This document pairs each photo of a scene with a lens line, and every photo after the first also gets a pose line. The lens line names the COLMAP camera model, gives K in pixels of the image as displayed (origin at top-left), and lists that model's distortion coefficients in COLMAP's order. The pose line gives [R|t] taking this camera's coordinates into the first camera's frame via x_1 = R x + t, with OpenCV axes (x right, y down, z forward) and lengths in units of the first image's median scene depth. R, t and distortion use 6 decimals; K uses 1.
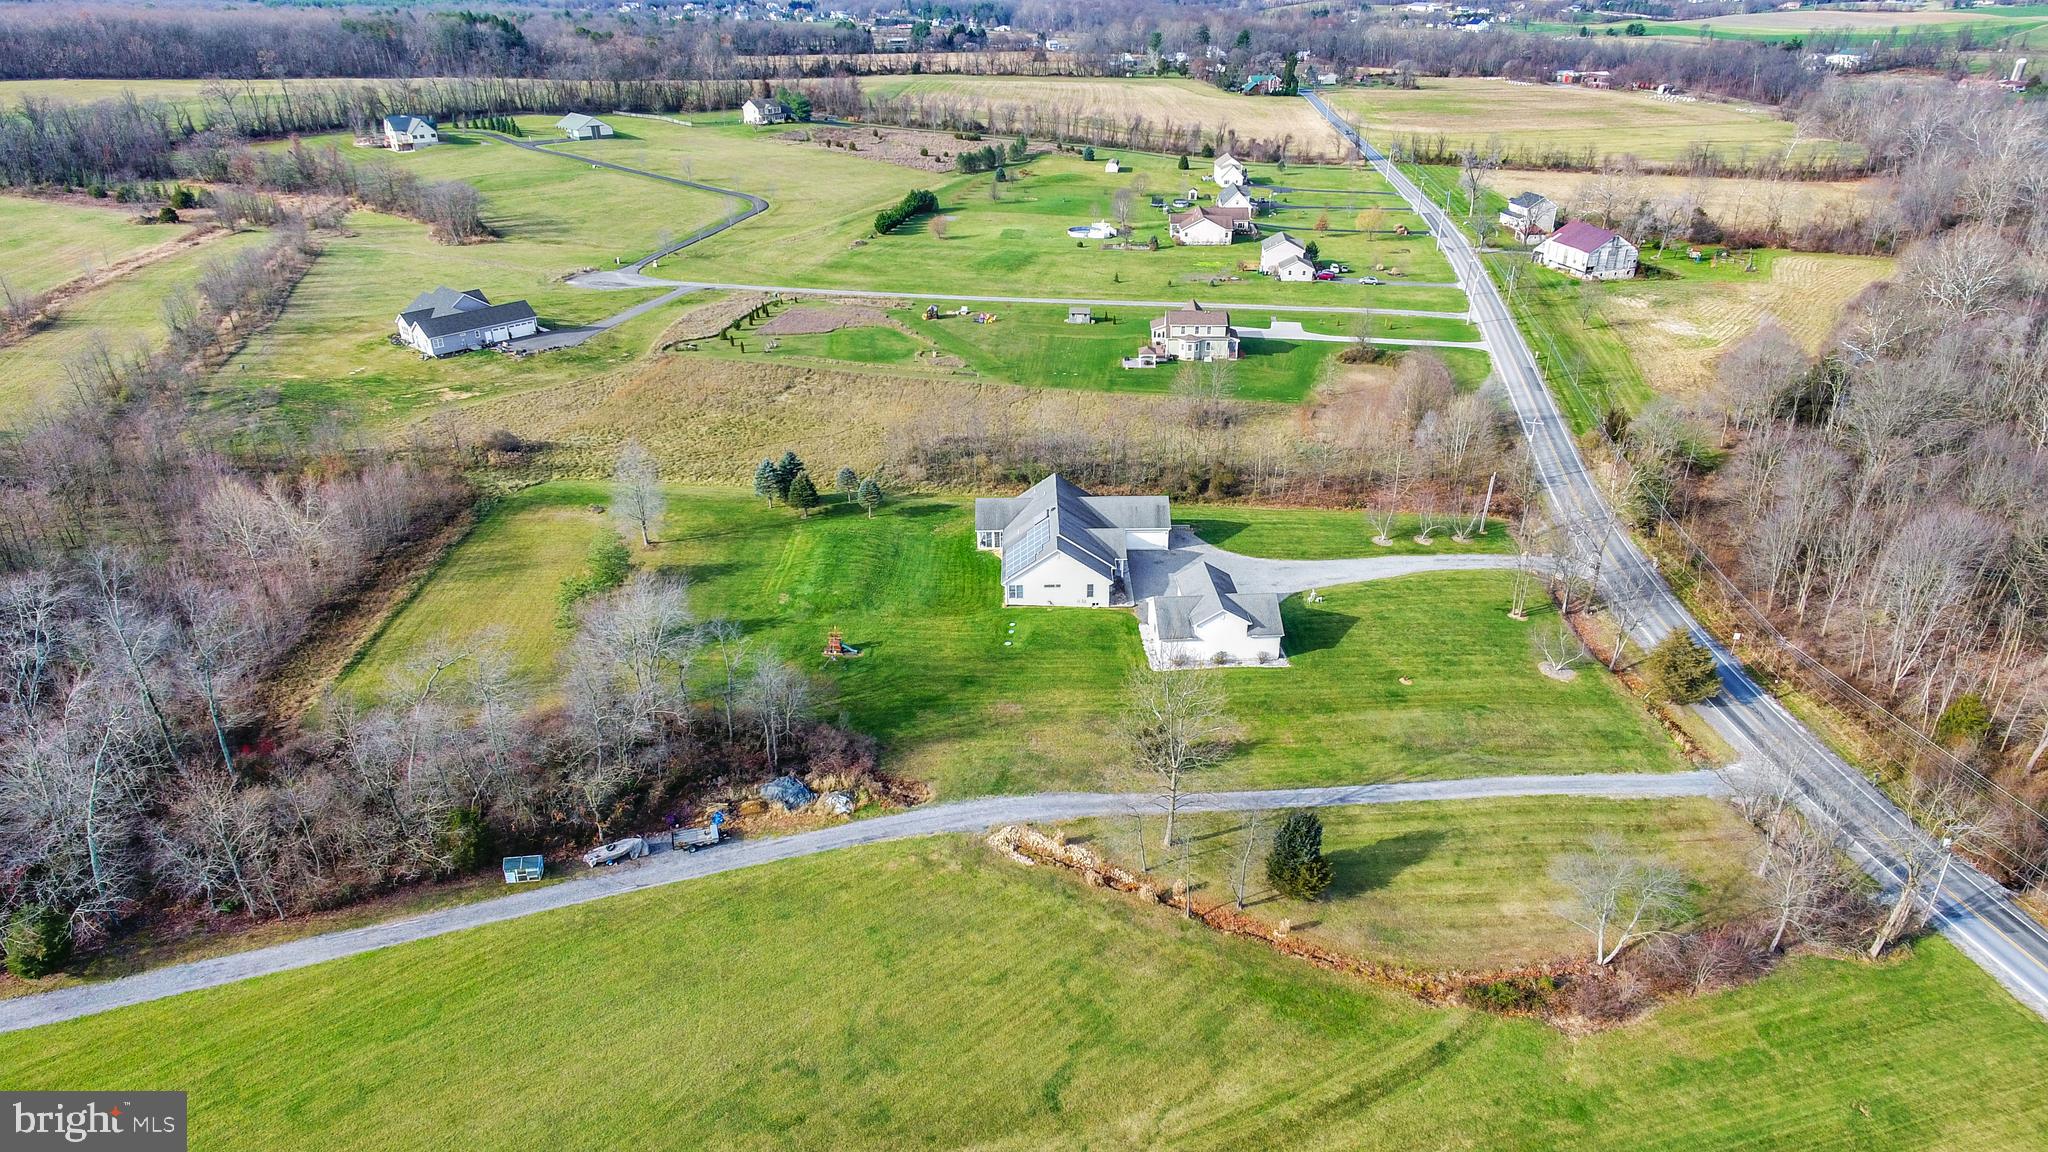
lens RADIAL K [[1206.1, 0, 1034.5], [0, 1206.1, 570.1], [0, 0, 1]] dist [0.004251, -0.003339]
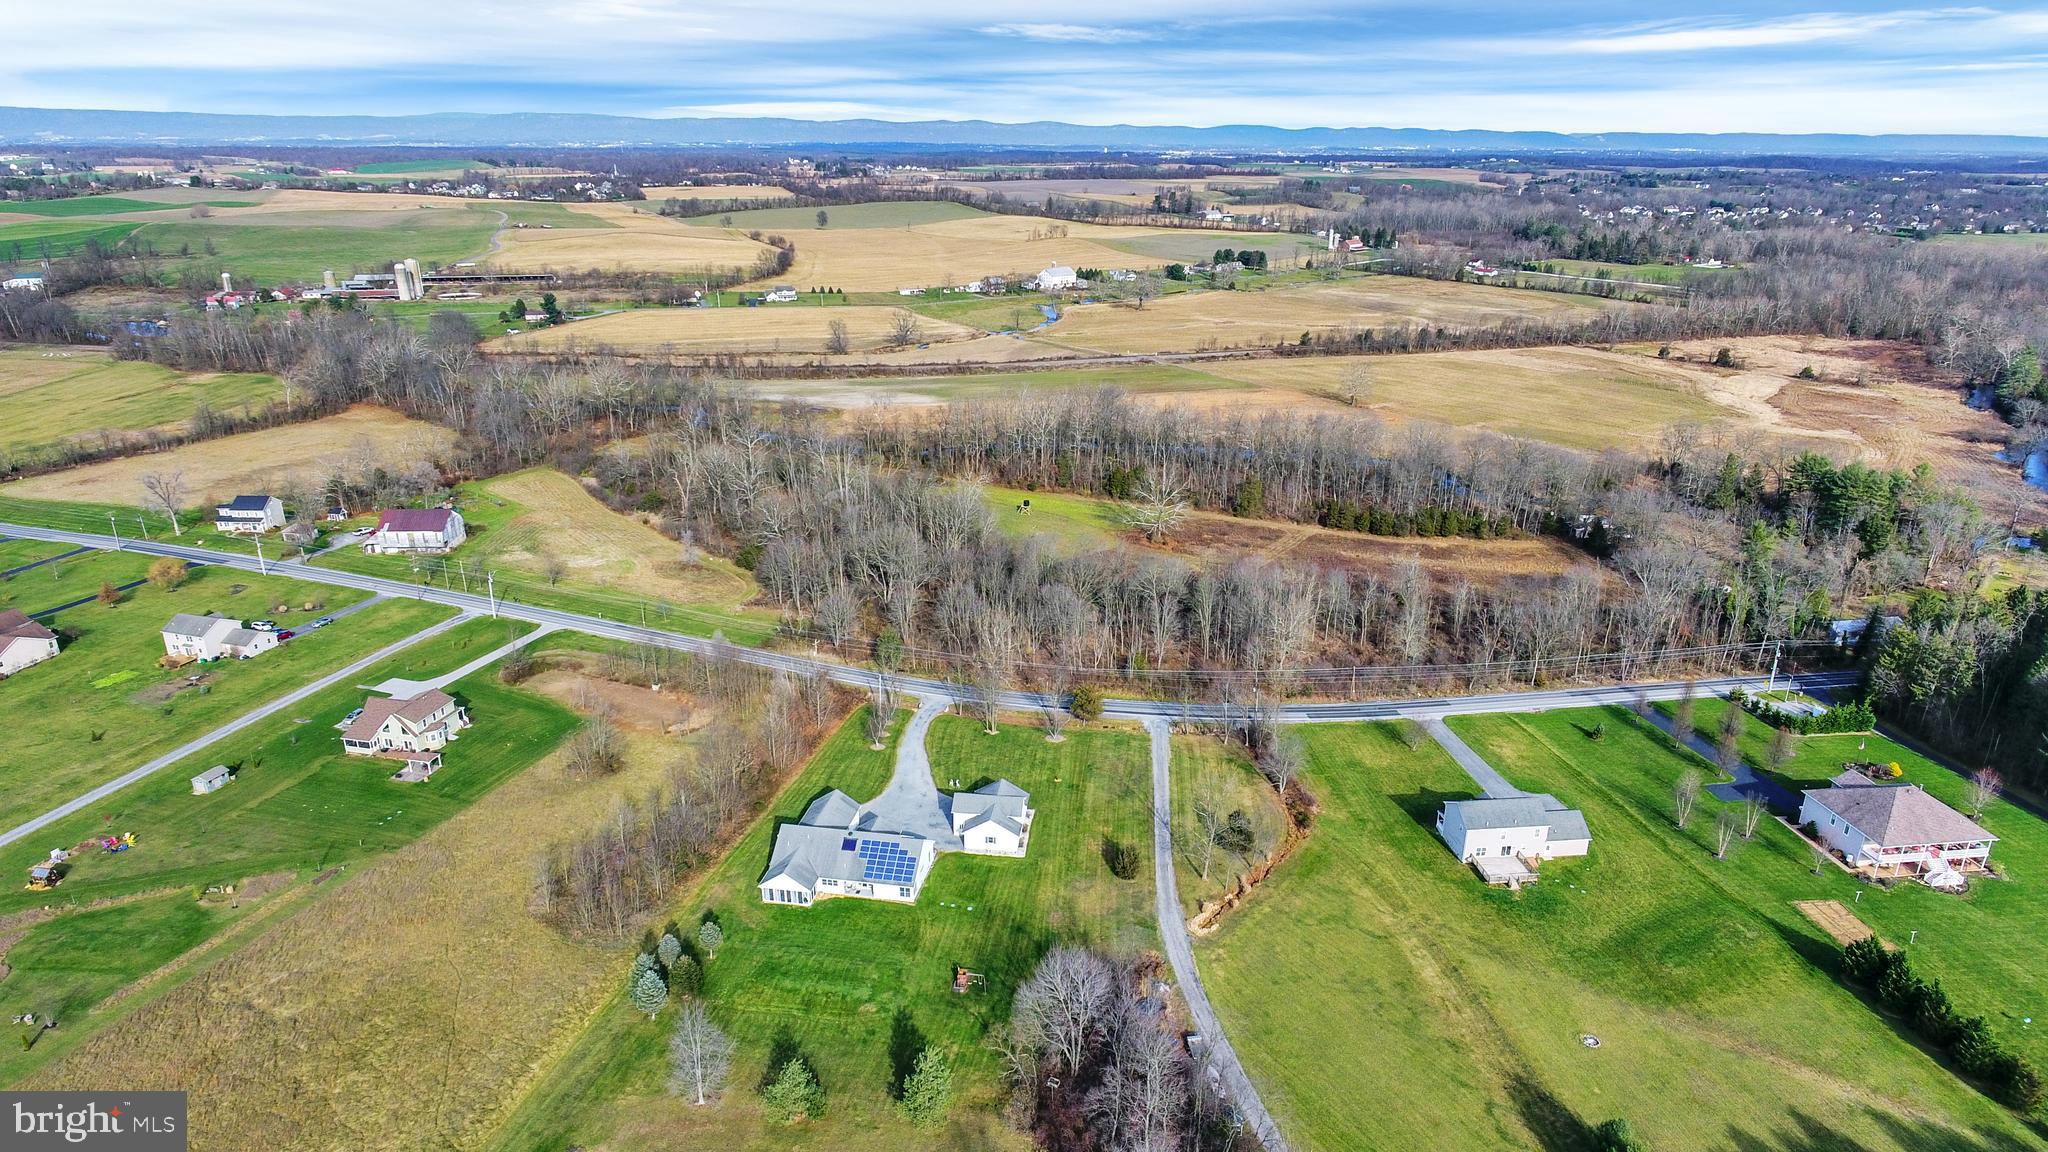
lens RADIAL K [[1206.1, 0, 1040.3], [0, 1206.1, 587.0], [0, 0, 1]] dist [0.004251, -0.003339]
pose [[0.175076, -0.340449, 0.923820, -0.874137], [0.431647, 0.869869, 0.238765, -0.417172], [-0.884890, 0.356962, 0.299247, 0.302326]]
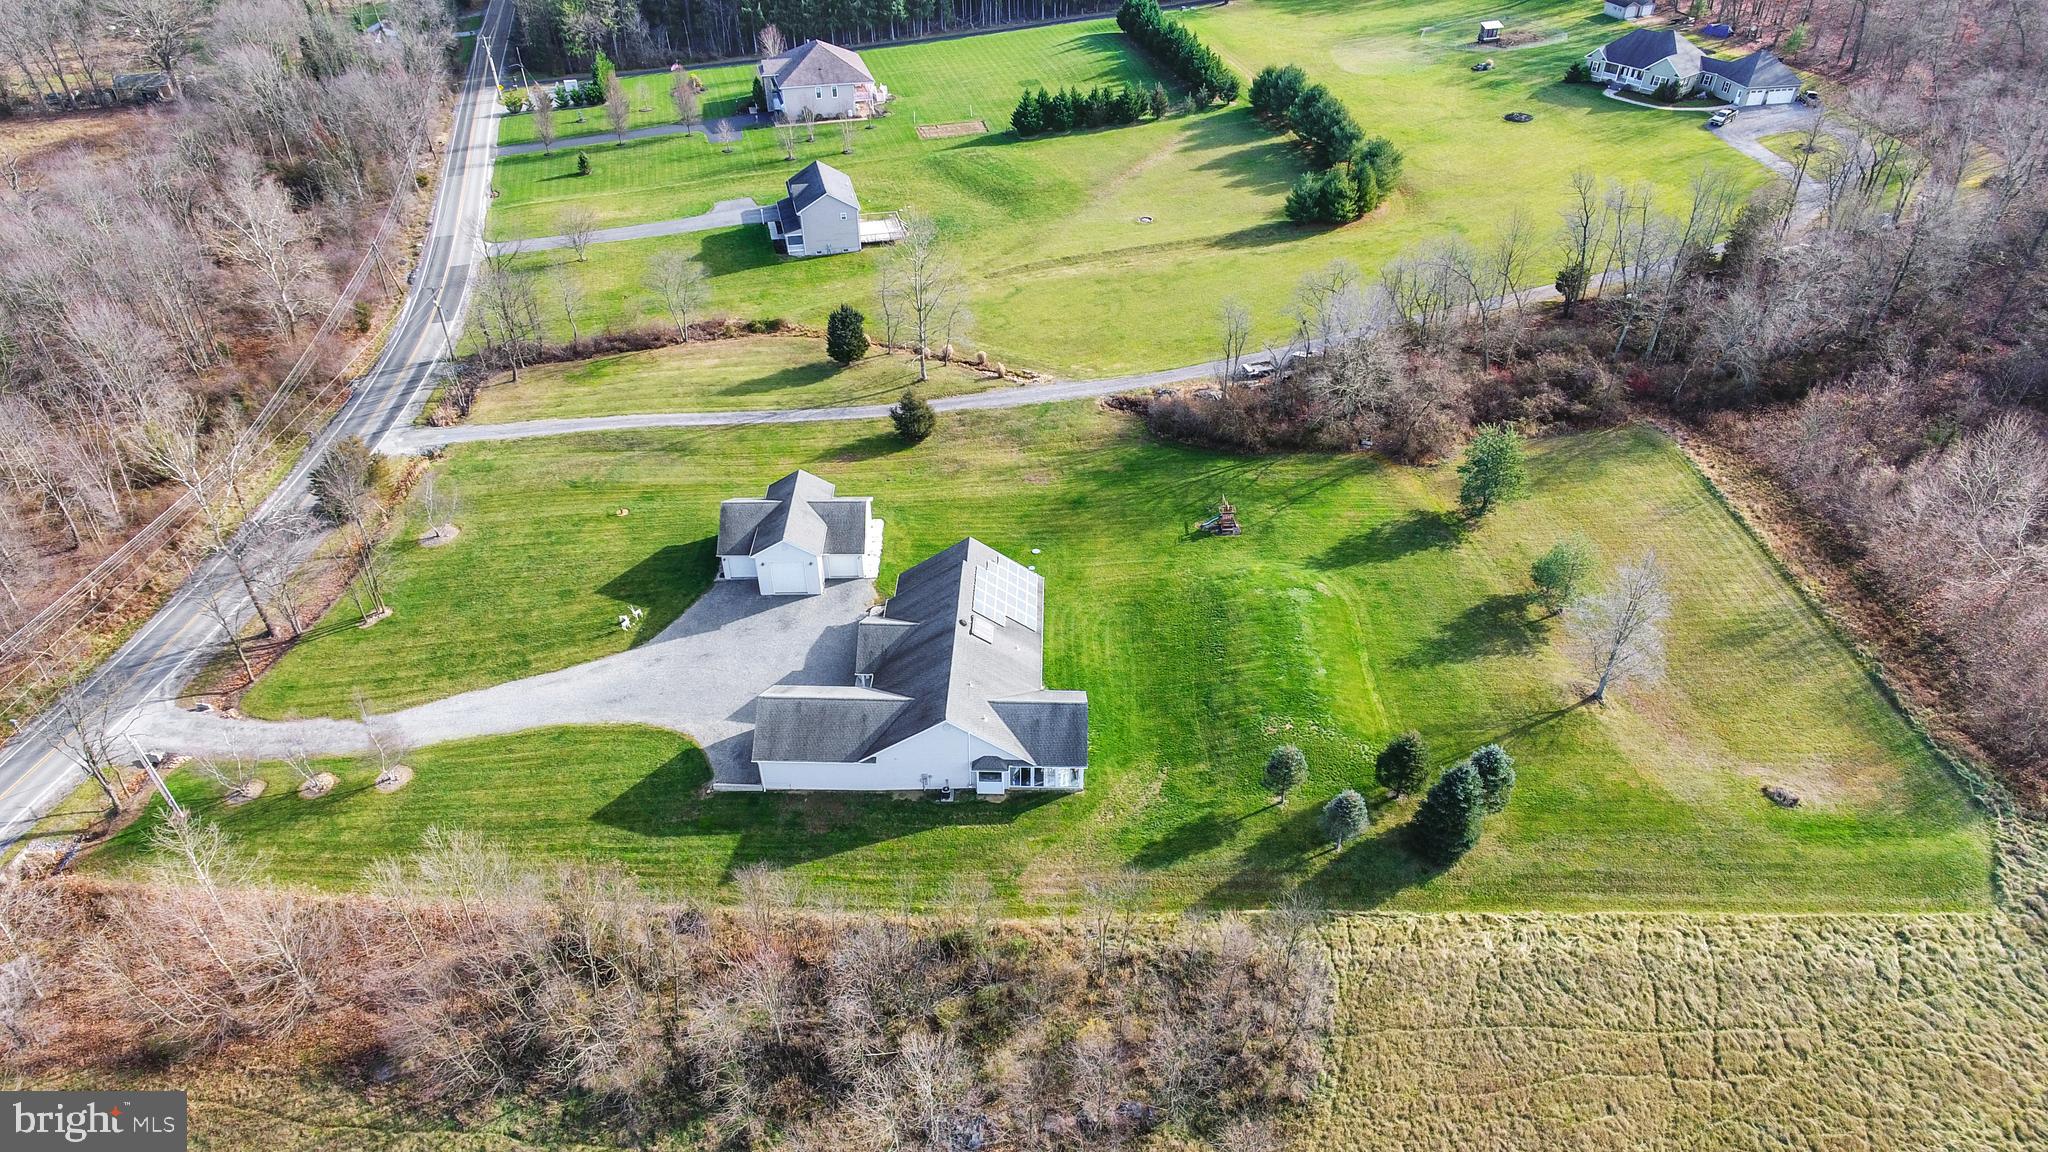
lens RADIAL K [[1206.1, 0, 1039.1], [0, 1206.1, 585.3], [0, 0, 1]] dist [0.004251, -0.003339]
pose [[-0.999689, -0.017828, 0.017425, -0.030367], [0.007857, 0.438014, 0.898934, -0.545187], [-0.023659, 0.898791, -0.437738, 1.076062]]
